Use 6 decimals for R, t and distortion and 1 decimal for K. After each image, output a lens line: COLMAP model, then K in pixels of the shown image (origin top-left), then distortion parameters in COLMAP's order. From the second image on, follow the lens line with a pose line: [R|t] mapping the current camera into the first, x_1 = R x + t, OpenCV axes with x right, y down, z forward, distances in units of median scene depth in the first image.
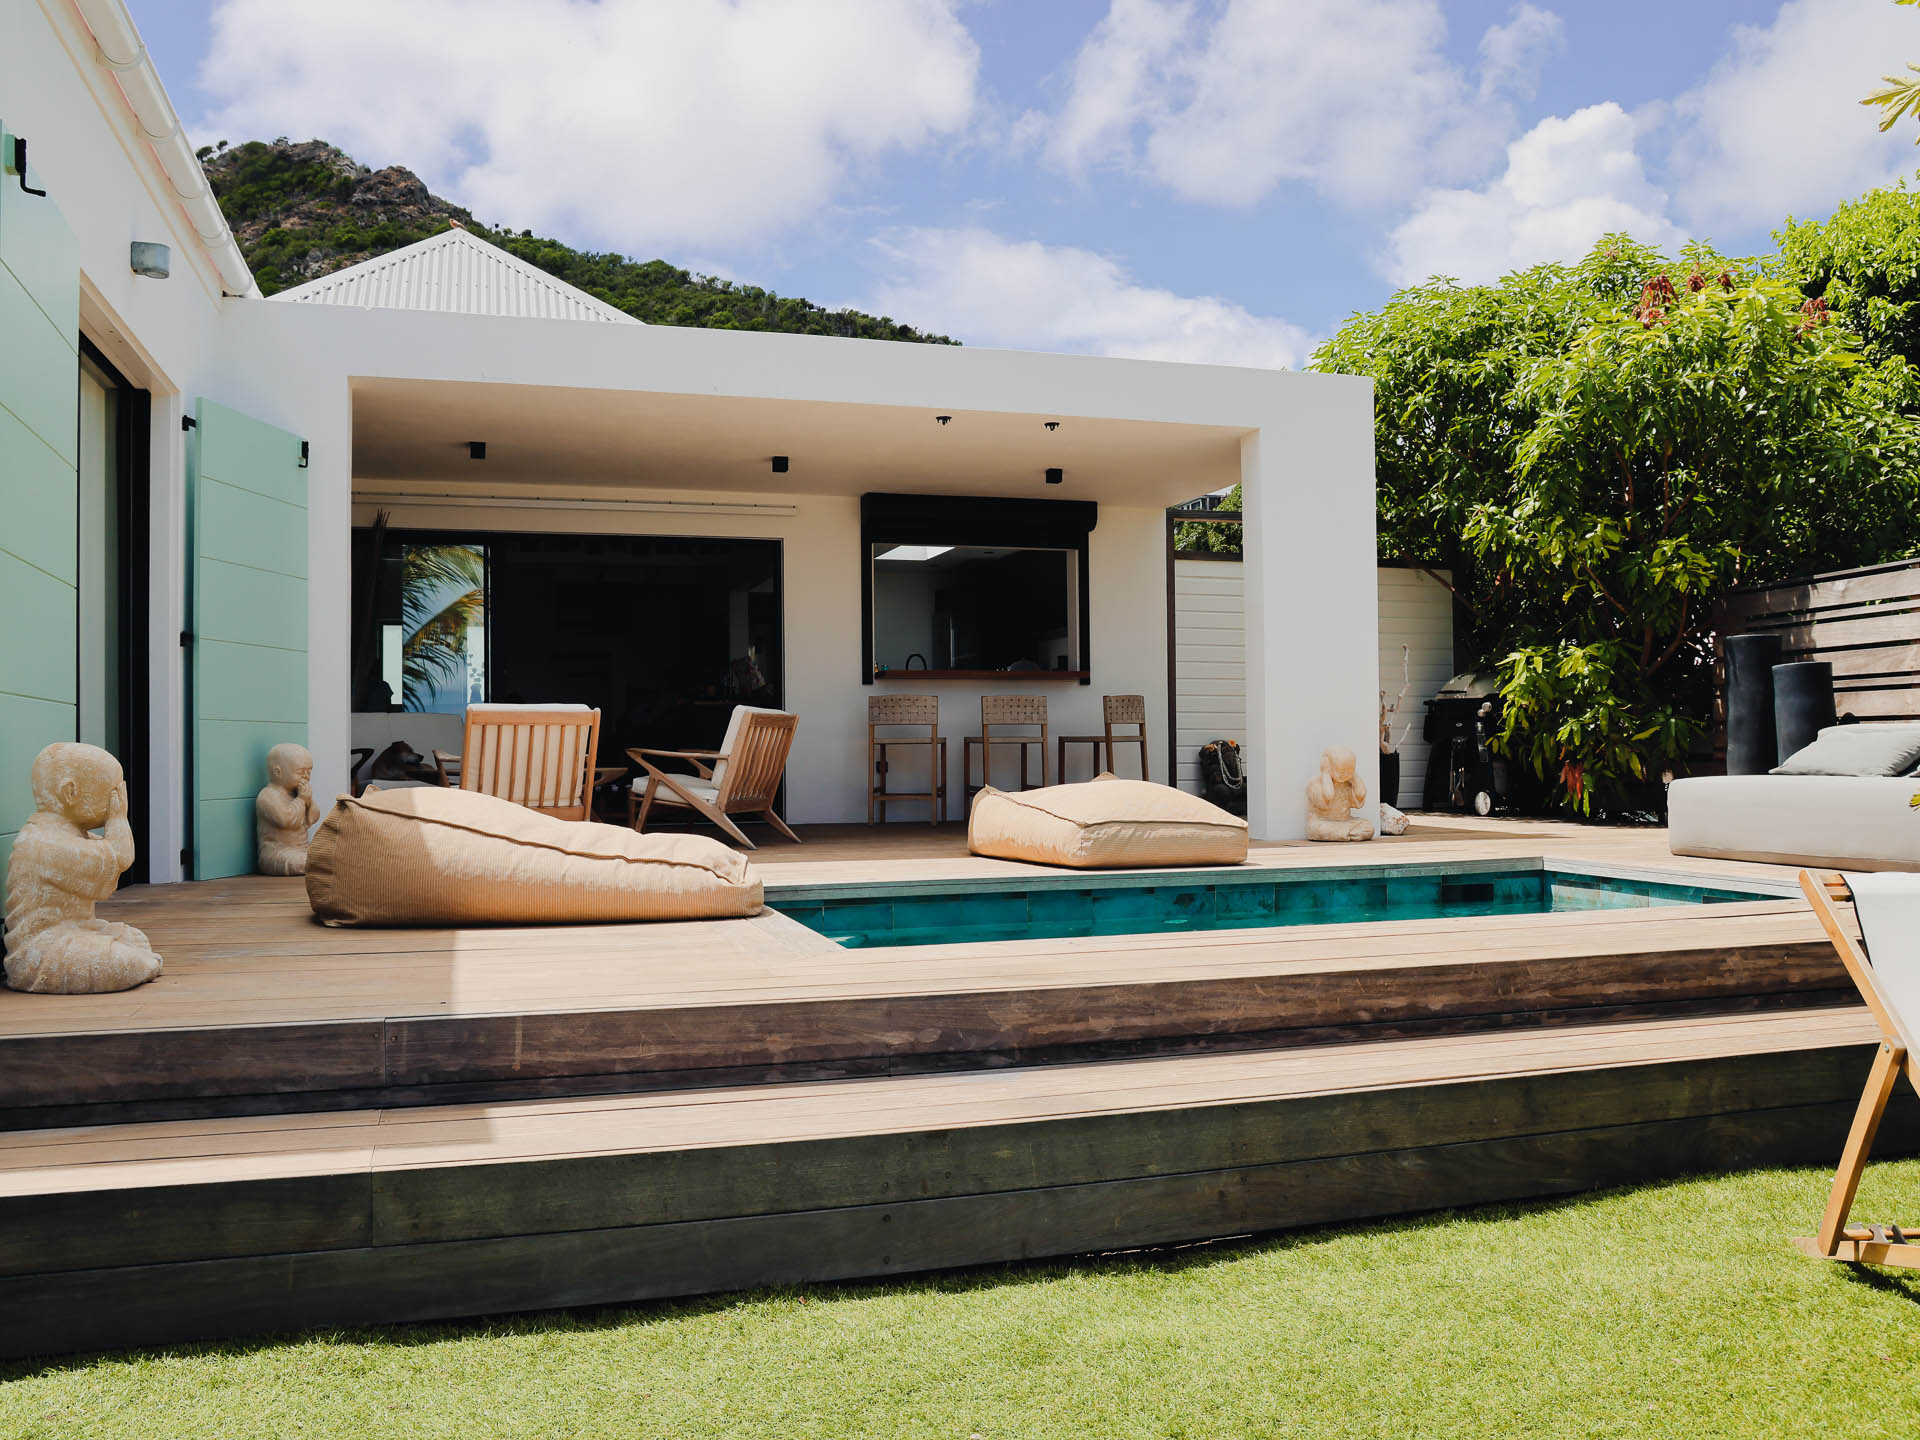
lens RADIAL K [[1438.9, 0, 960.0], [0, 1438.9, 720.0], [0, 0, 1]] dist [-0.073027, 0.003972]
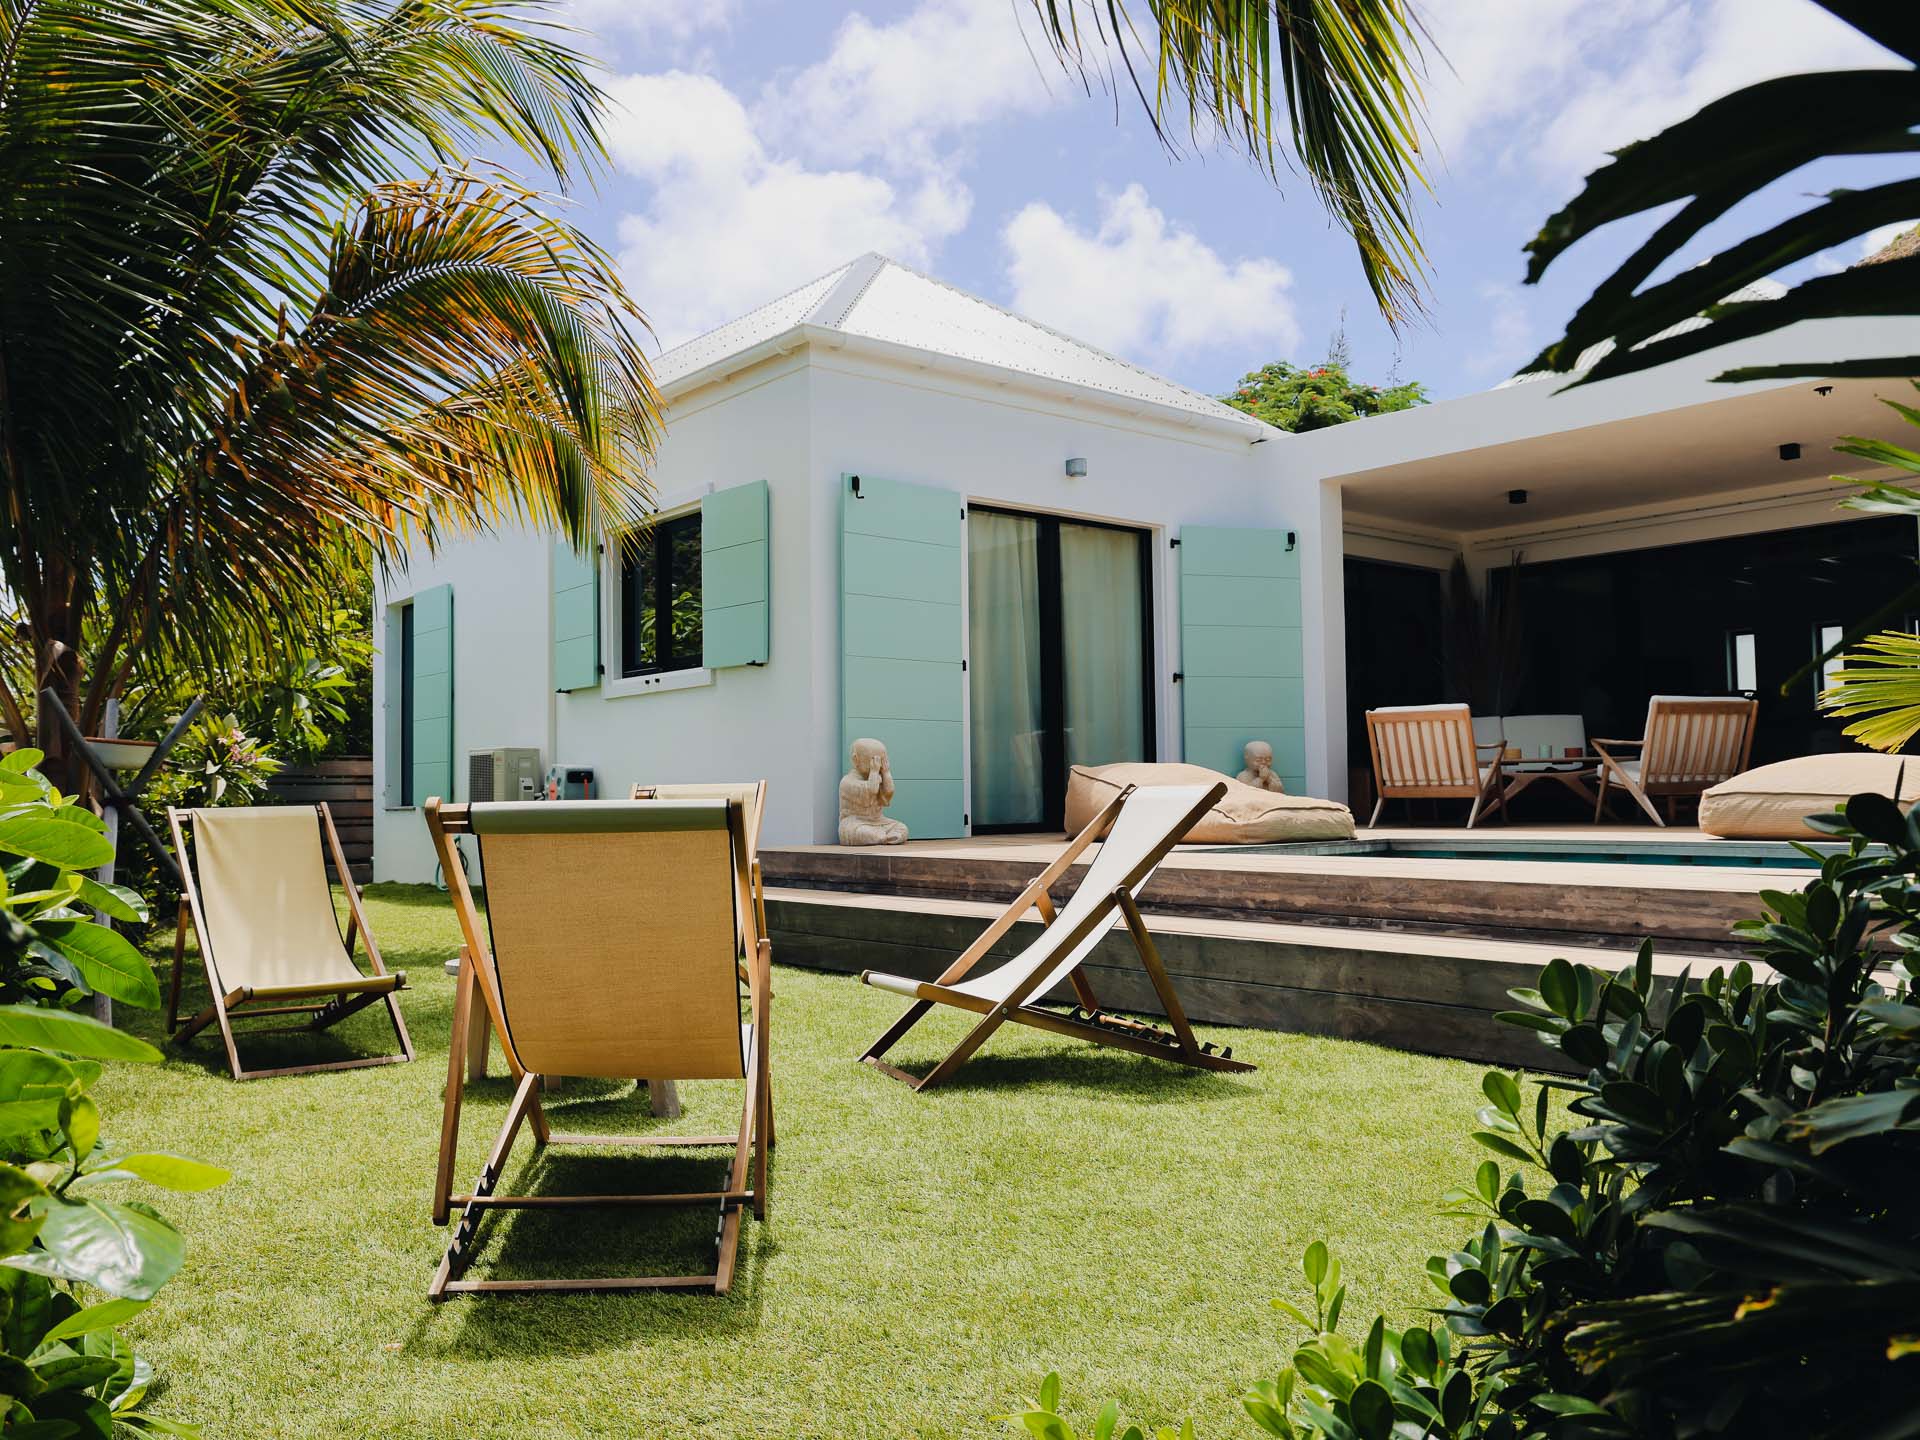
lens RADIAL K [[1438.9, 0, 960.0], [0, 1438.9, 720.0], [0, 0, 1]] dist [-0.073027, 0.003972]
pose [[0.430899, -0.042568, -0.901396, 1.361672], [0.033666, 0.998950, -0.031081, 0.054935], [0.901772, -0.016953, 0.431879, 0.116011]]
